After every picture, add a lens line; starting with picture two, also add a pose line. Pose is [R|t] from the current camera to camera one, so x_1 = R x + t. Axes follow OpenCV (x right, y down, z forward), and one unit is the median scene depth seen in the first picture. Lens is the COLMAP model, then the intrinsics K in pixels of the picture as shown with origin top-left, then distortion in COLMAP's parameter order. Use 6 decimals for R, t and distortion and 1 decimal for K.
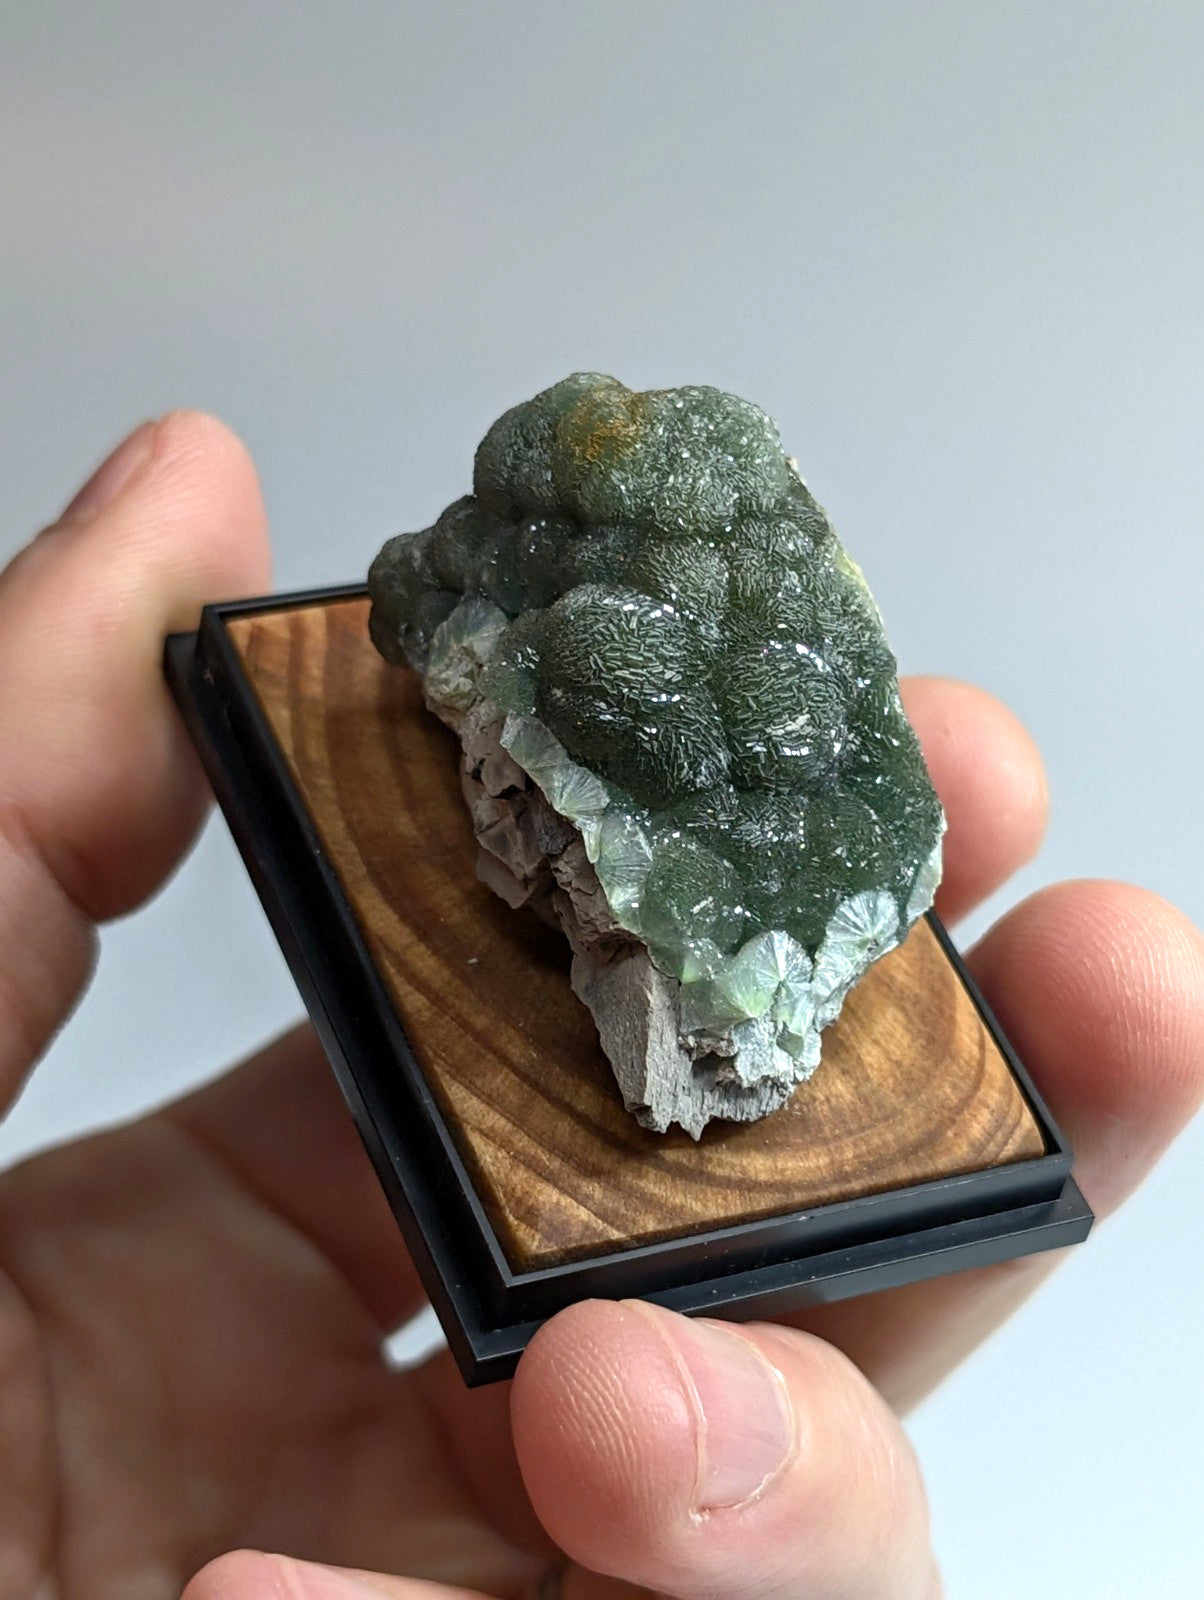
lens RADIAL K [[3563.1, 0, 602.0], [0, 3563.1, 800.0], [0, 0, 1]] dist [0.277693, 0.009733]
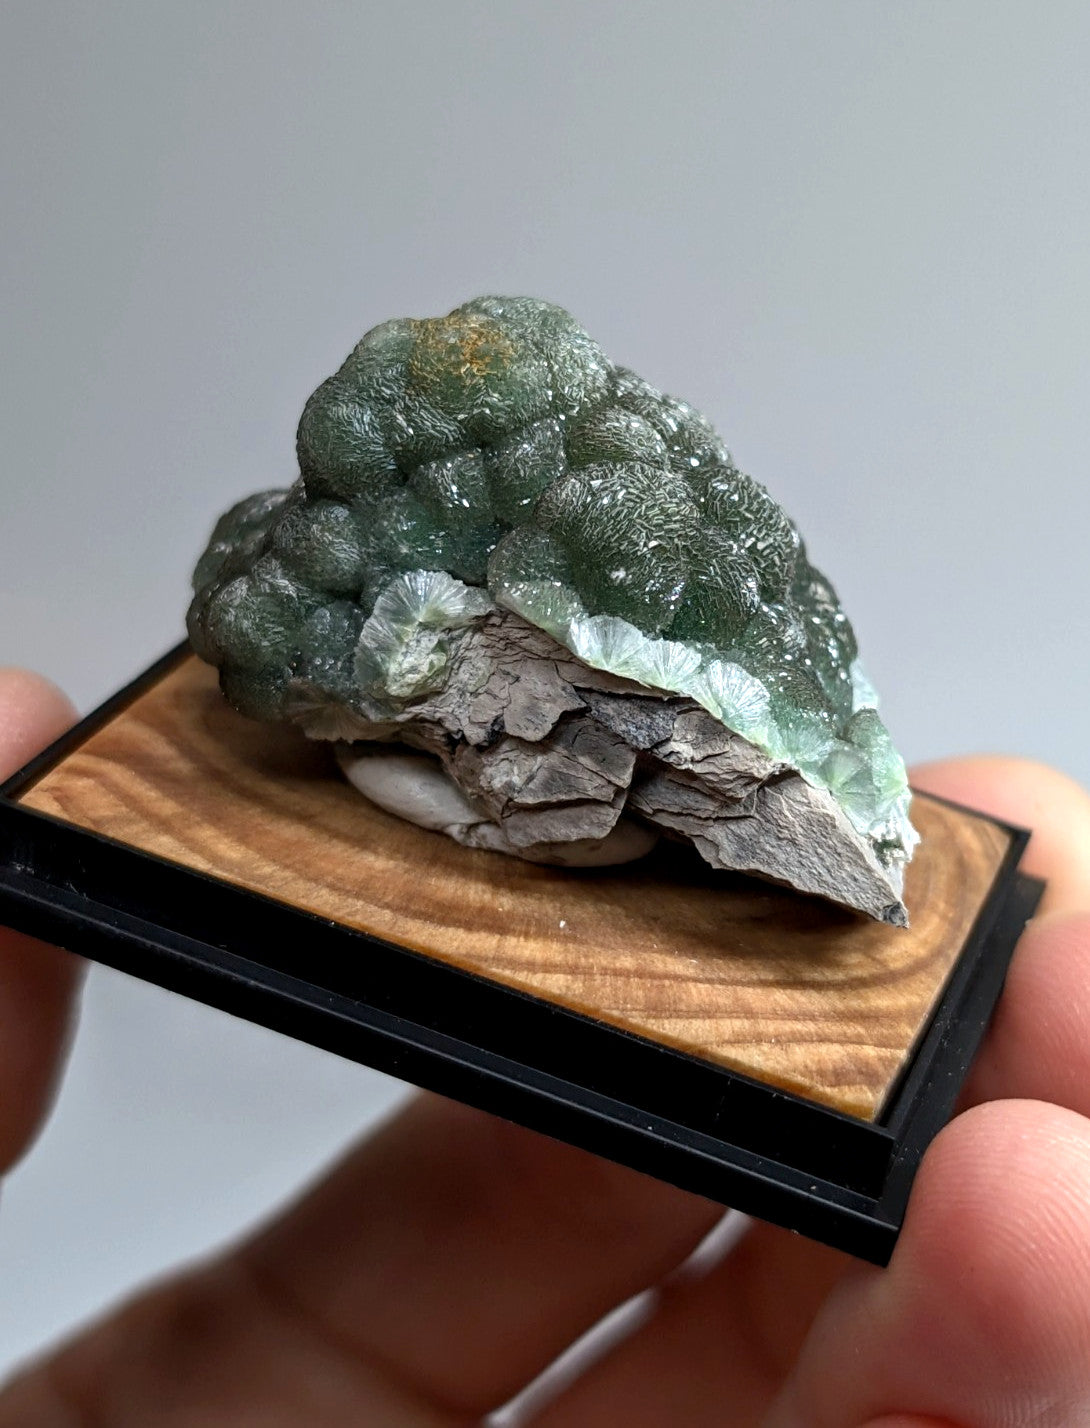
lens RADIAL K [[2681.0, 0, 610.9], [0, 2681.0, 594.5], [0, 0, 1]] dist [0.149031, -0.075920]
pose [[0.682845, -0.377280, 0.625606, -0.457070], [0.485654, 0.874146, -0.002923, -0.023693], [-0.545768, 0.305824, 0.780134, 0.427254]]
